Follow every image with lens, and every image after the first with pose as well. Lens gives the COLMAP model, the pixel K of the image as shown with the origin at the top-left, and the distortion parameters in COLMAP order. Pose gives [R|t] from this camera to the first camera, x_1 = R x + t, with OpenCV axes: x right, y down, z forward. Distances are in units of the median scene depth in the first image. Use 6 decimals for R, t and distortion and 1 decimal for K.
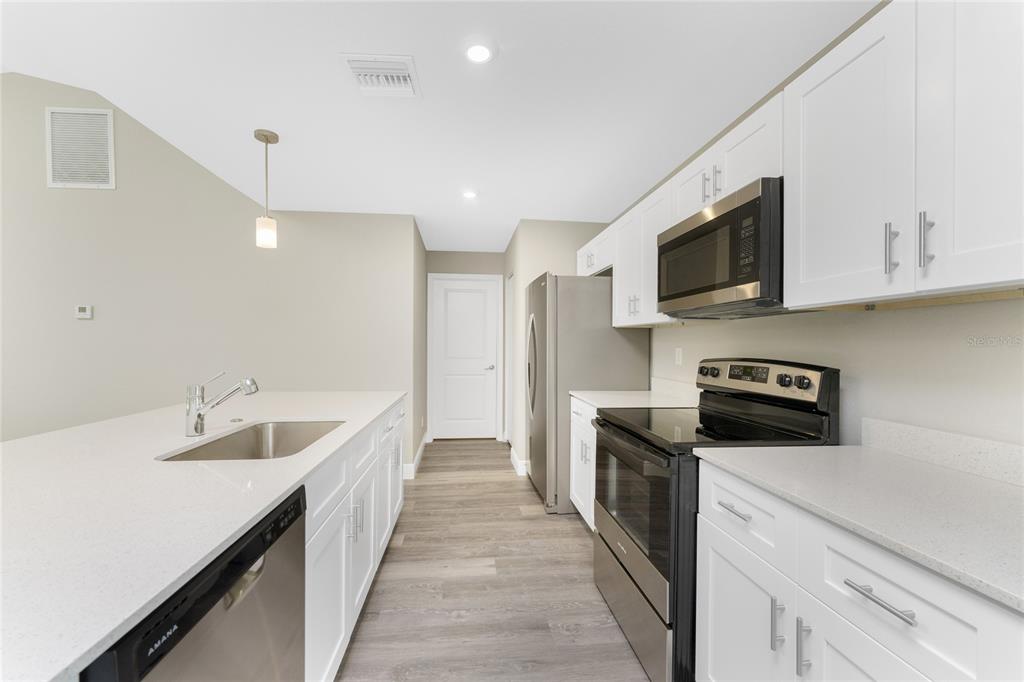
lens RADIAL K [[415.9, 0, 510.7], [0, 415.9, 348.0], [0, 0, 1]] dist [-0.000107, -0.000201]
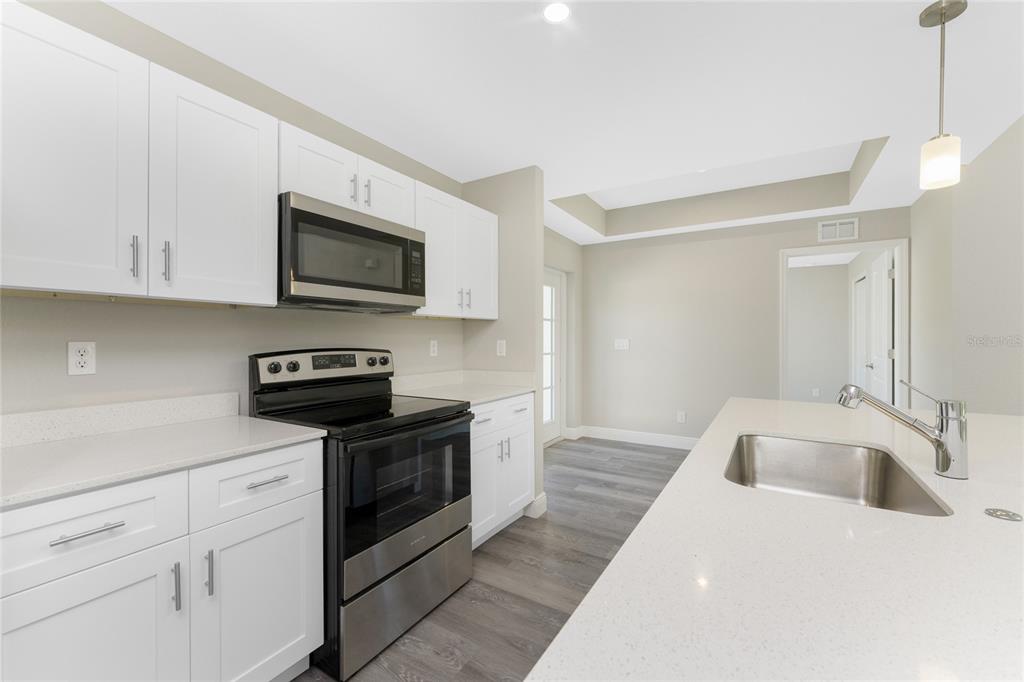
lens RADIAL K [[421.4, 0, 512.0], [0, 421.4, 341.0], [0, 0, 1]] dist [0.000399, -0.000085]
pose [[-0.792707, -0.005910, 0.609574, -0.490024], [0.005372, 0.999846, 0.016680, -0.010874], [-0.609579, 0.016497, -0.792553, 1.551827]]
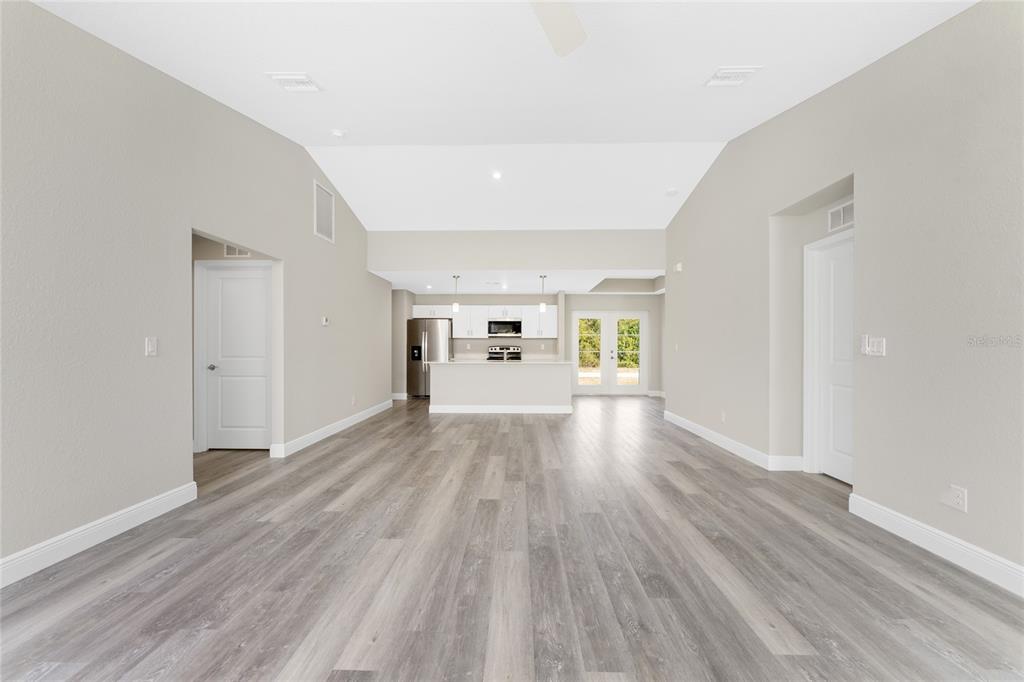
lens RADIAL K [[407.5, 0, 514.0], [0, 407.5, 343.4], [0, 0, 1]] dist [-0.000698, -0.000100]
pose [[0.120535, 0.002112, 0.992707, -4.400244], [0.010921, 0.999934, -0.003454, 0.013258], [-0.992649, 0.011258, 0.120504, 0.246244]]
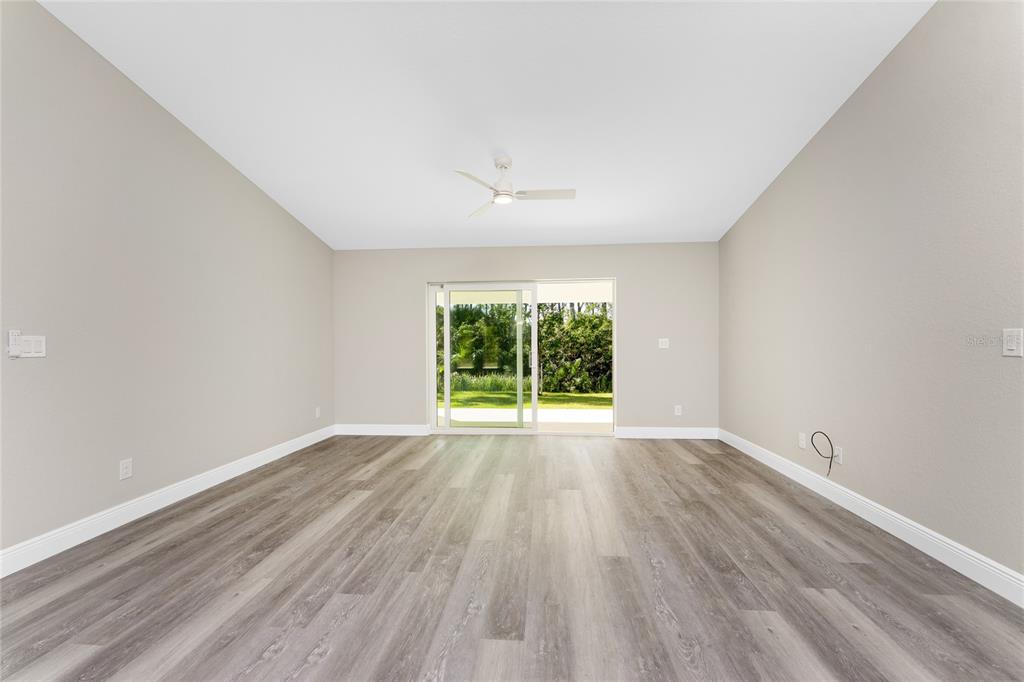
lens RADIAL K [[414.6, 0, 512.1], [0, 414.6, 344.8], [0, 0, 1]] dist [-0.000843, -0.000168]
pose [[-0.186221, -0.000644, -0.982508, -2.005120], [-0.007399, 0.999972, 0.000747, 0.019125], [0.982480, 0.007409, -0.186221, 0.708417]]
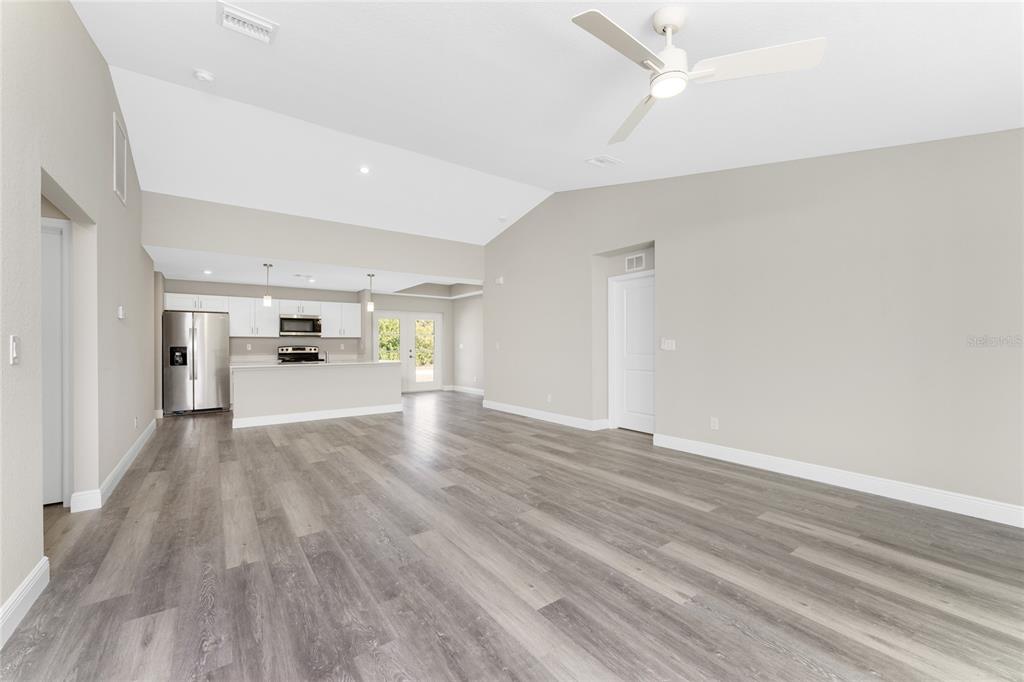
lens RADIAL K [[405.4, 0, 512.0], [0, 405.4, 341.0], [0, 0, 1]] dist [-0.000009, -0.000157]
pose [[-0.501272, 0.006304, 0.865267, -4.460569], [0.012137, 0.999926, -0.000253, 0.000697], [-0.865205, 0.010375, -0.501312, 1.167430]]
